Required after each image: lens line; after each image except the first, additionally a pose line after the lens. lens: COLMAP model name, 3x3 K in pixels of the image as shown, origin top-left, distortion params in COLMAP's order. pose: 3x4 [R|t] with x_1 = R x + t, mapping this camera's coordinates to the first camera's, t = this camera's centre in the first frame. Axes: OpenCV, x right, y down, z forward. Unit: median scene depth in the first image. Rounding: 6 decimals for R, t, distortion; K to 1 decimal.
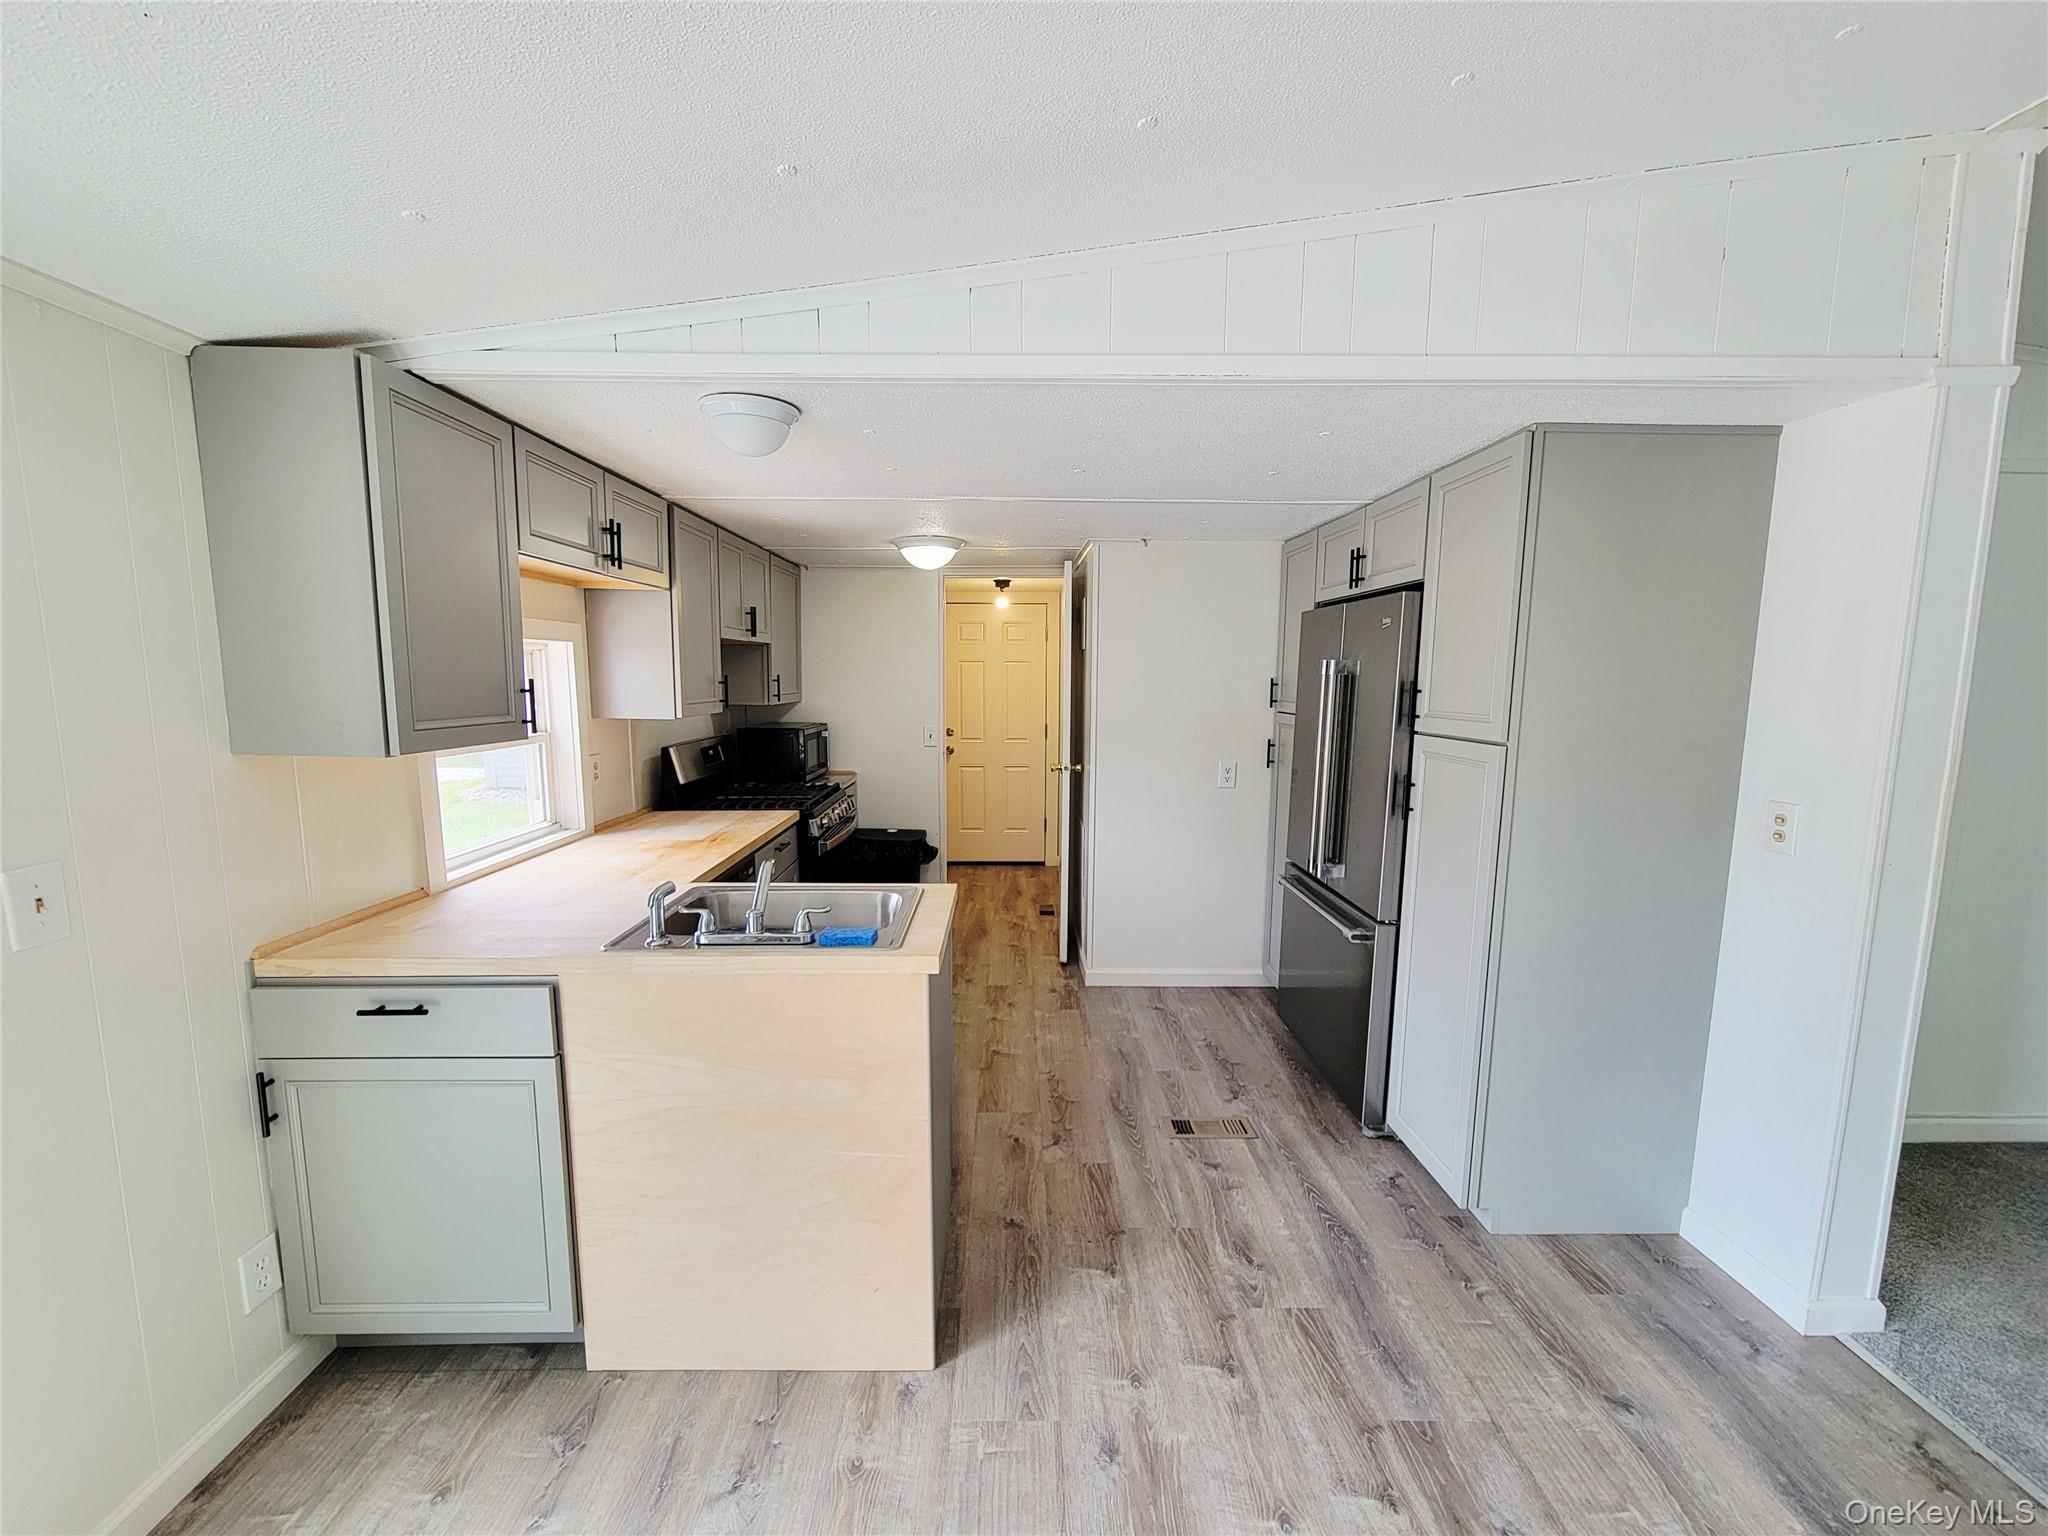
lens RADIAL K [[843.5, 0, 1015.2], [0, 843.5, 783.5], [0, 0, 1]] dist [0.000248, 0.000264]
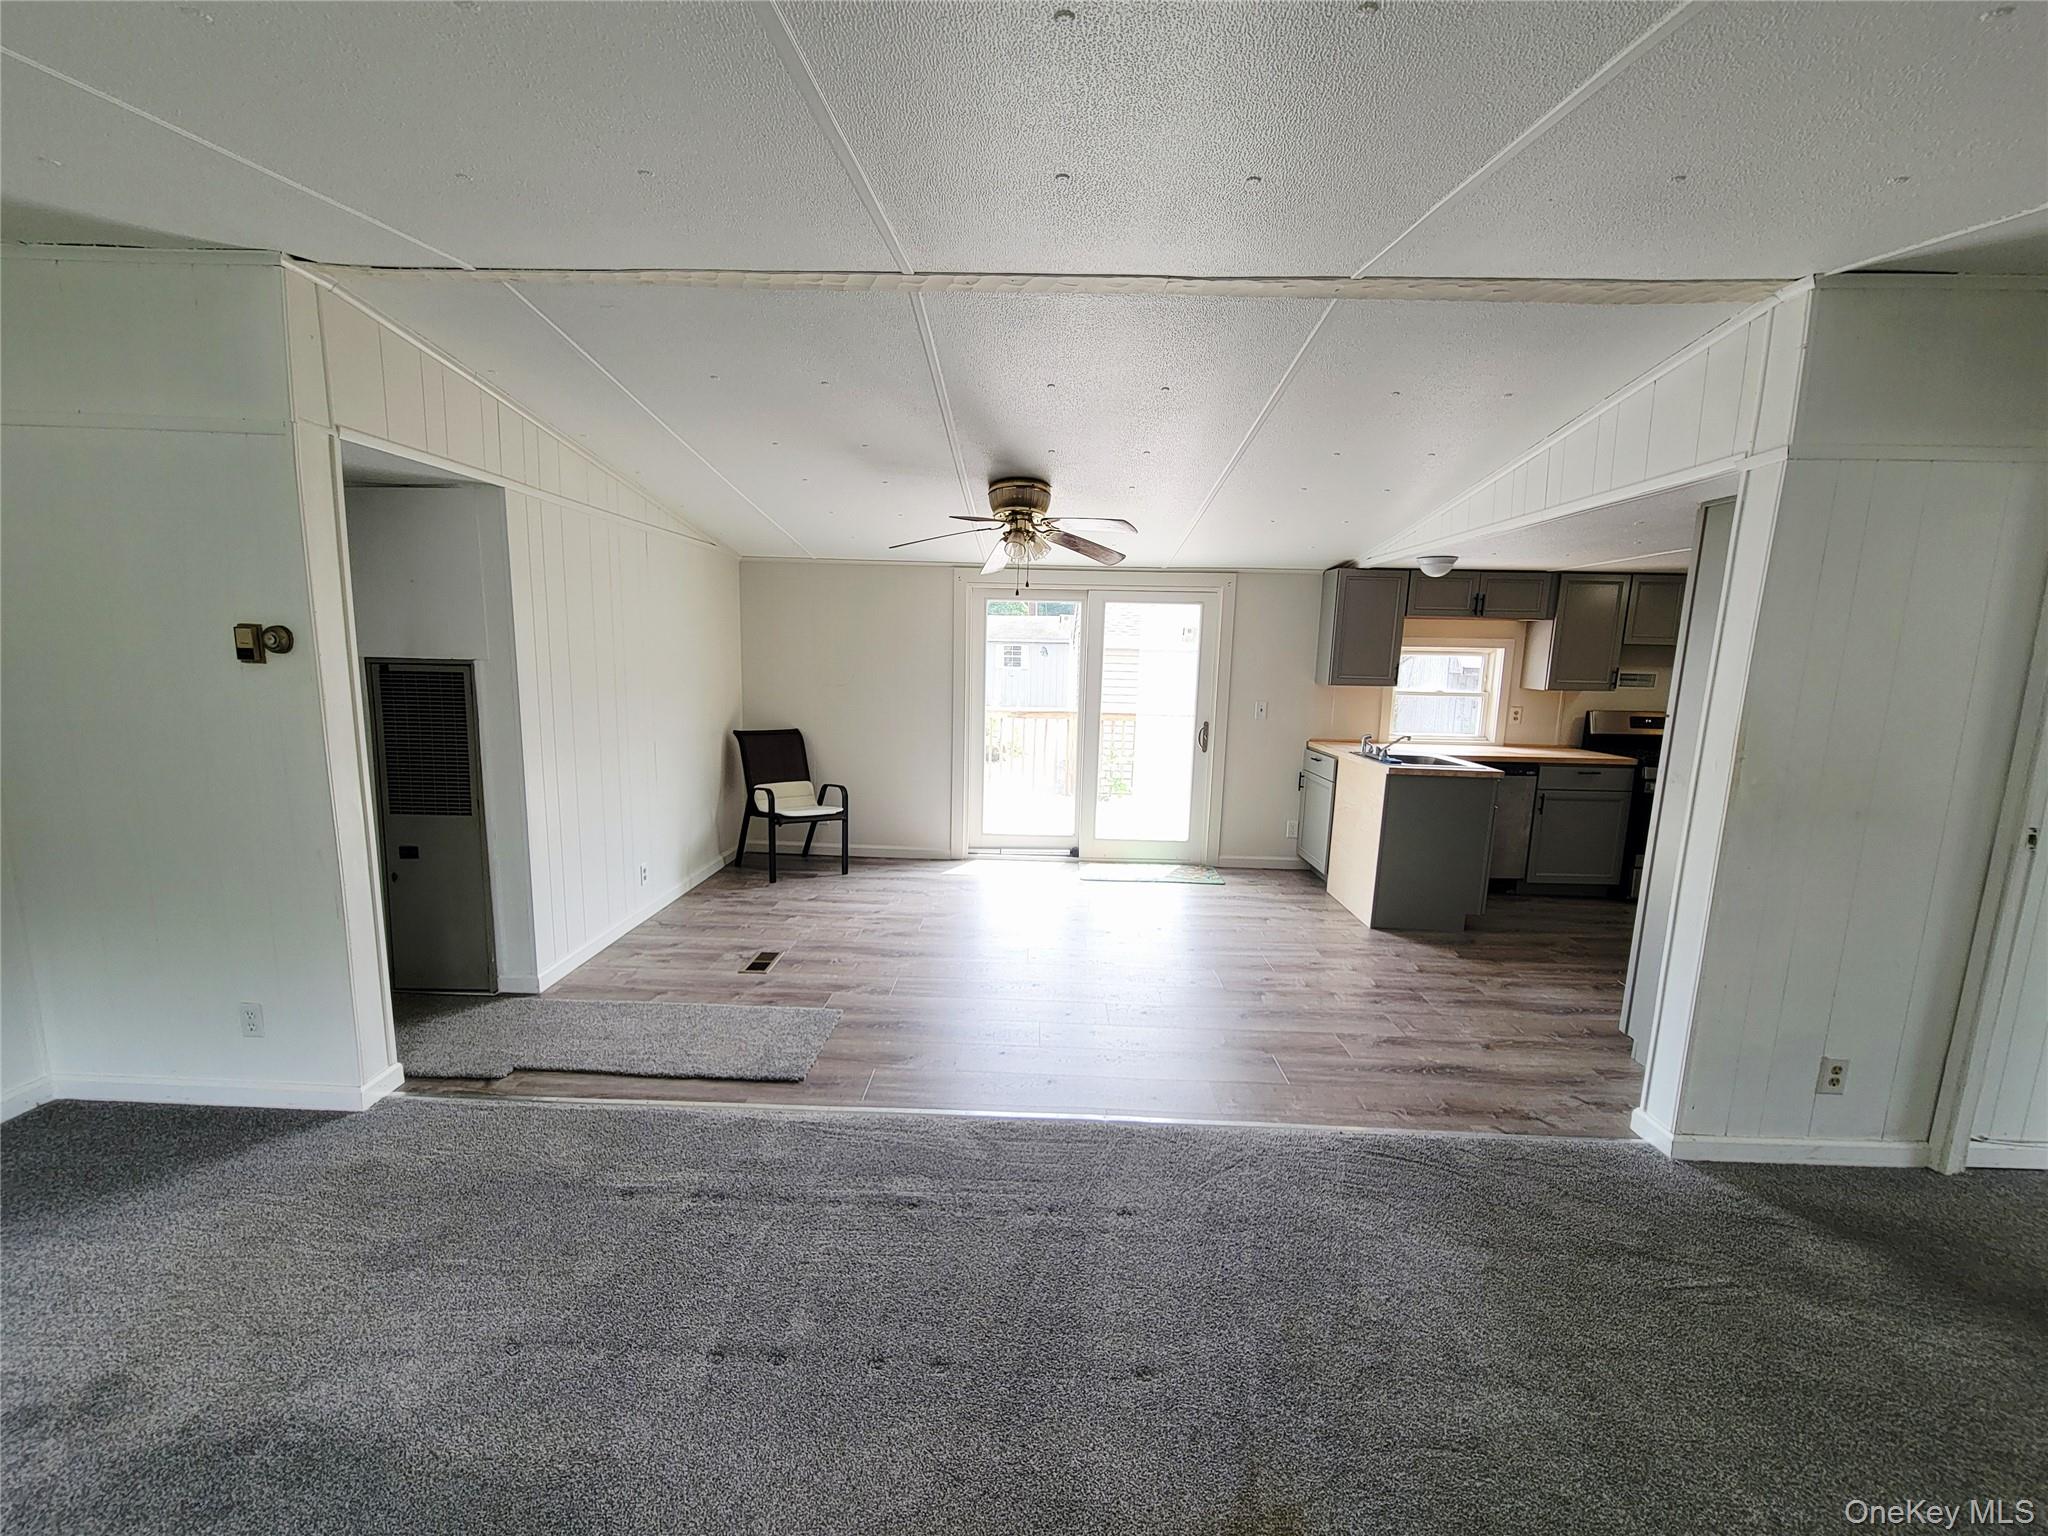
lens RADIAL K [[843.5, 0, 1015.2], [0, 843.5, 783.5], [0, 0, 1]] dist [0.000248, 0.000264]
pose [[-0.043894, 0.151627, -0.987463, 2.187883], [-0.153875, 0.975595, 0.156644, 0.014120], [0.987115, 0.158822, -0.019491, -0.096094]]
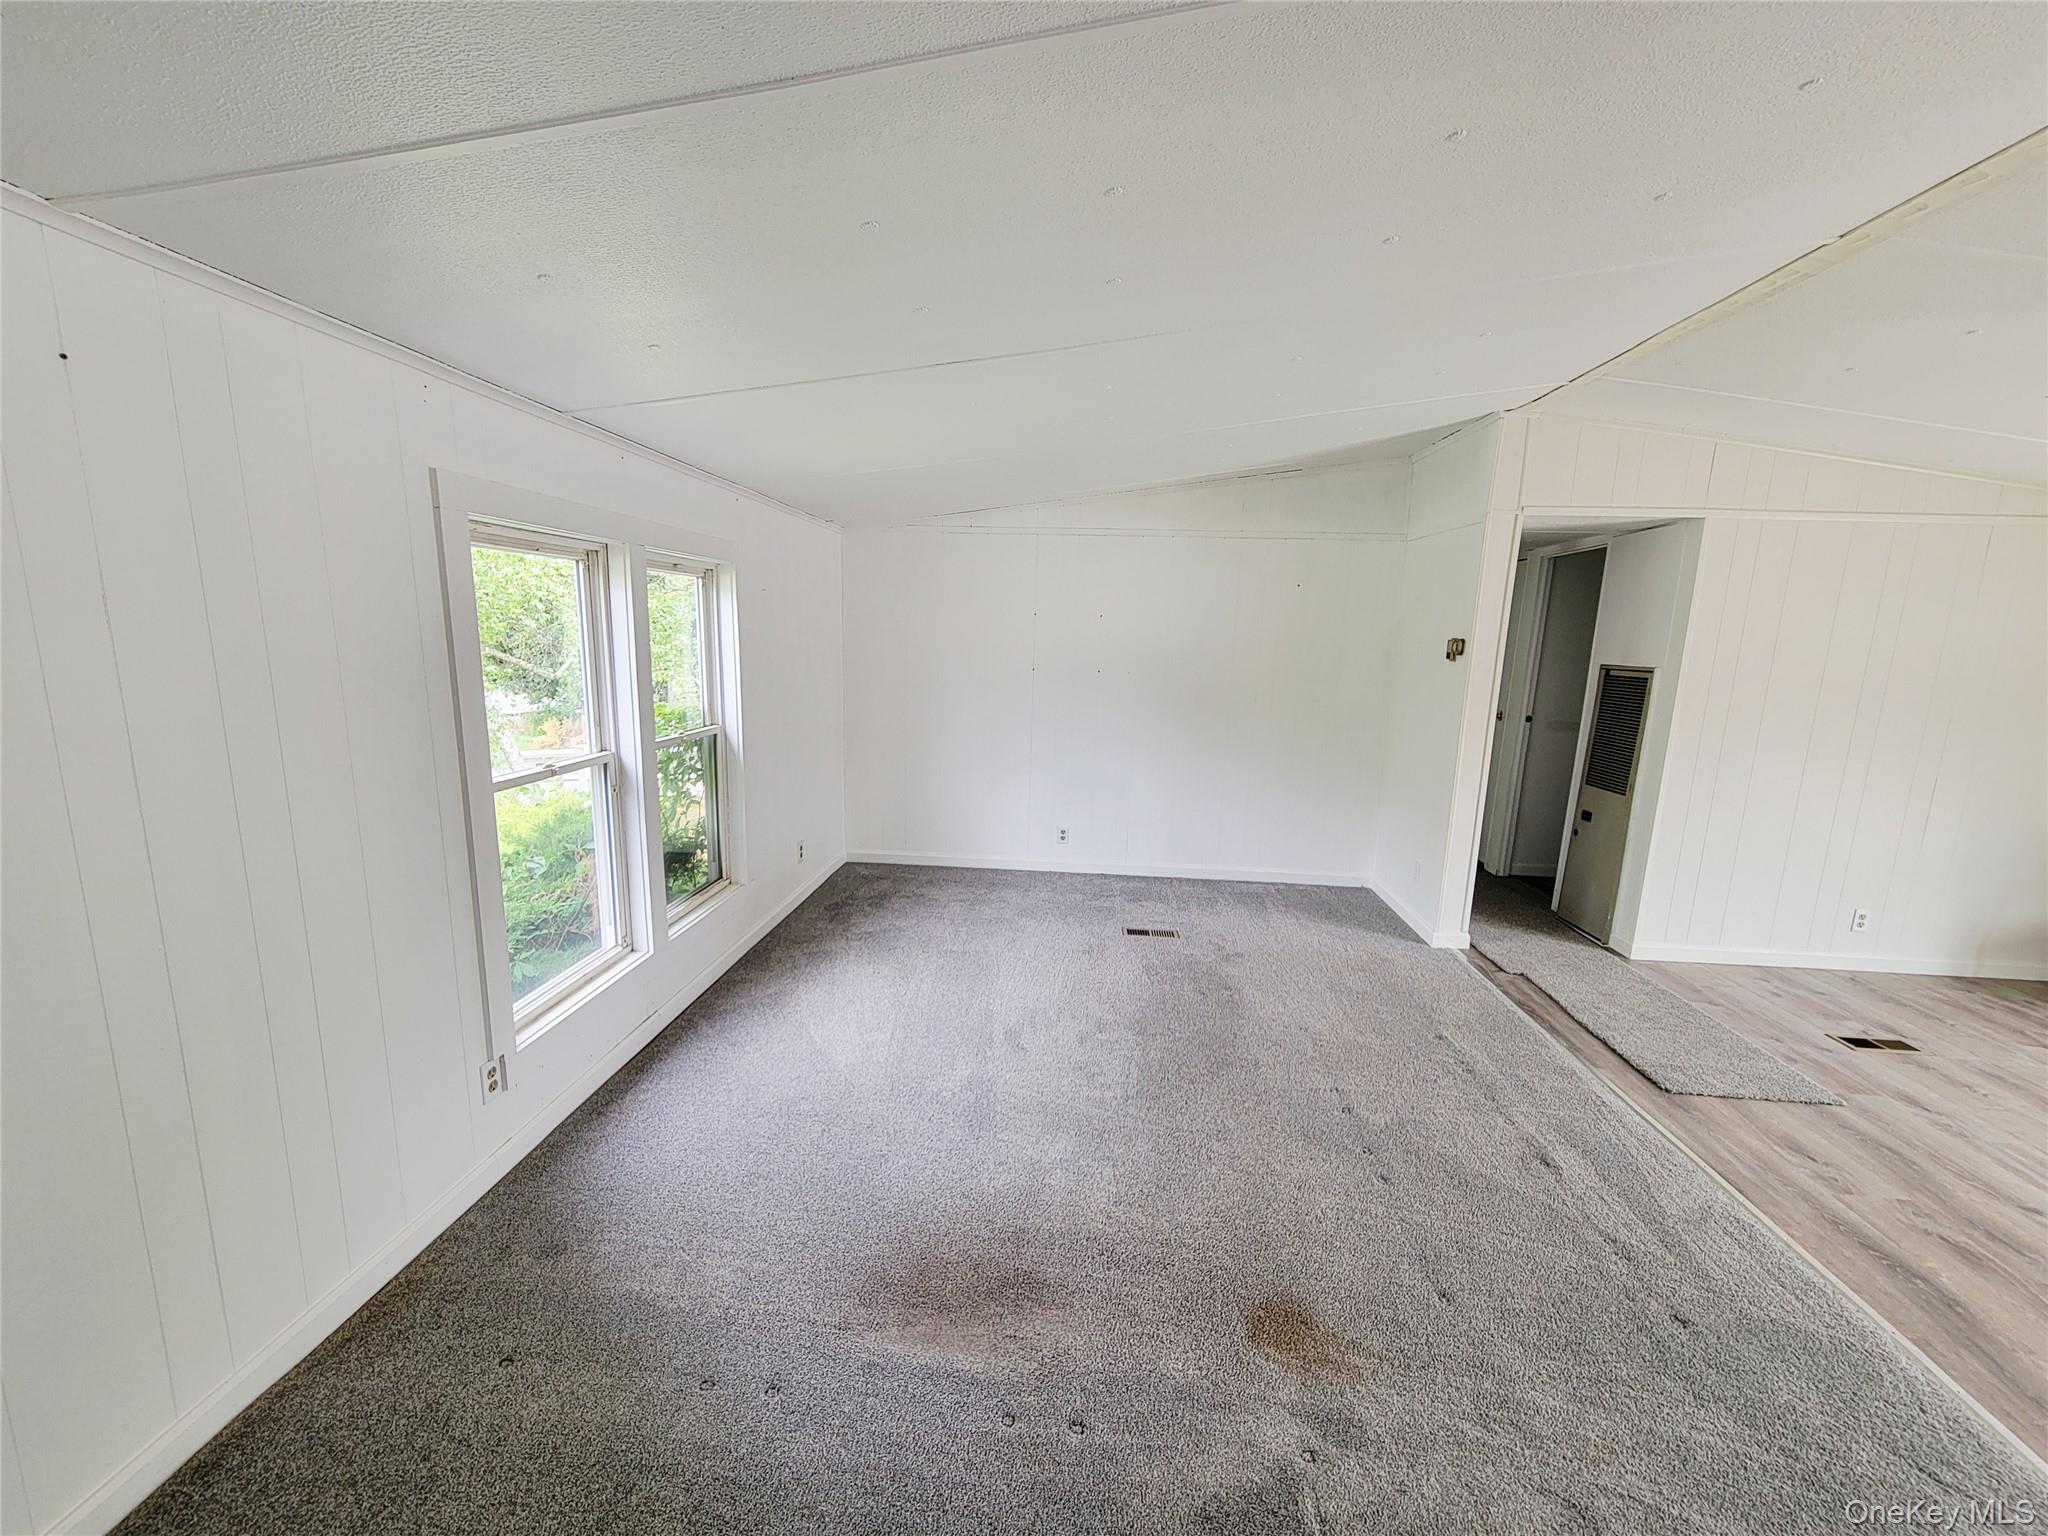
lens RADIAL K [[840.8, 0, 1028.7], [0, 840.8, 785.2], [0, 0, 1]] dist [0.001201, 0.000199]
pose [[-0.995212, -0.049412, 0.084327, 1.834289], [-0.021189, 0.951352, 0.307378, -0.115015], [-0.095412, 0.304120, -0.947844, 0.891562]]
